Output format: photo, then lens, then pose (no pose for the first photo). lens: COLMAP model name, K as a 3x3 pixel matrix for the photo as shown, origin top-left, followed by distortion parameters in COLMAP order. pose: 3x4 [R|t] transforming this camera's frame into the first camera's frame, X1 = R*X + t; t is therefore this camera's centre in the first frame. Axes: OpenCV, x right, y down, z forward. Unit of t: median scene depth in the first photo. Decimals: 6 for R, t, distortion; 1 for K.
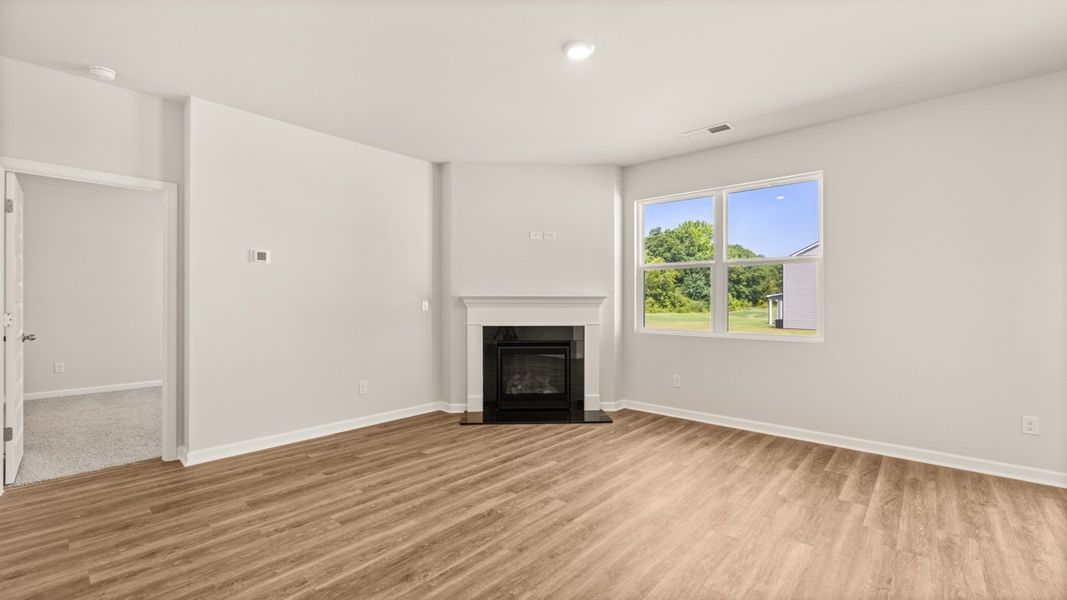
lens RADIAL K [[451.5, 0, 523.8], [0, 451.5, 301.1], [0, 0, 1]] dist [0.000594, -0.000373]
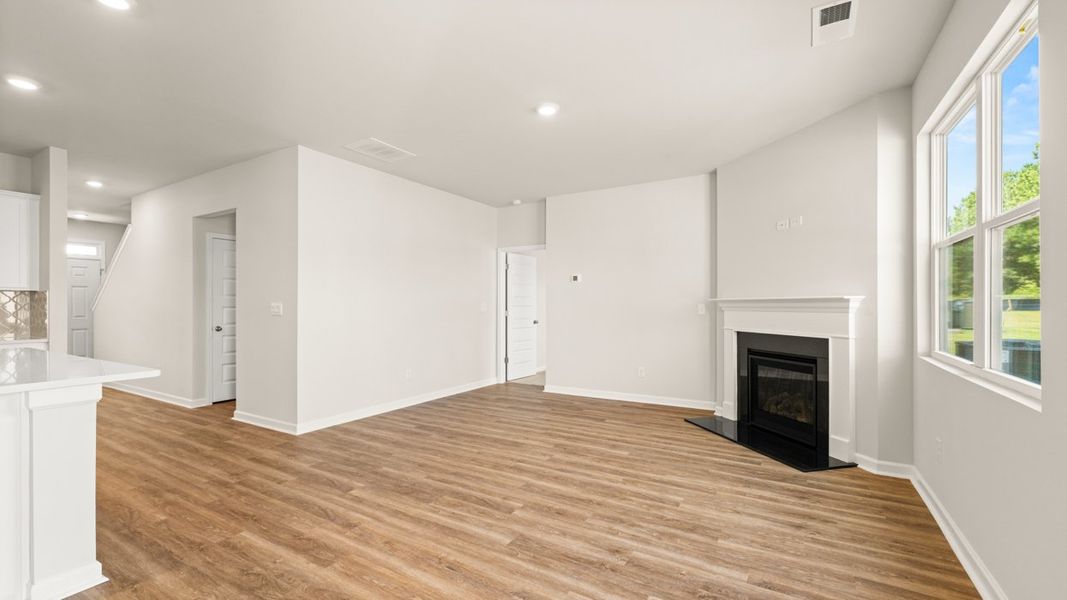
lens RADIAL K [[451.5, 0, 528.1], [0, 451.5, 307.0], [0, 0, 1]] dist [0.000594, -0.000373]
pose [[0.179918, 0.001841, -0.983680, 1.006819], [0.002350, 0.999995, 0.002301, 0.001809], [0.983679, -0.002726, 0.179913, 0.527880]]
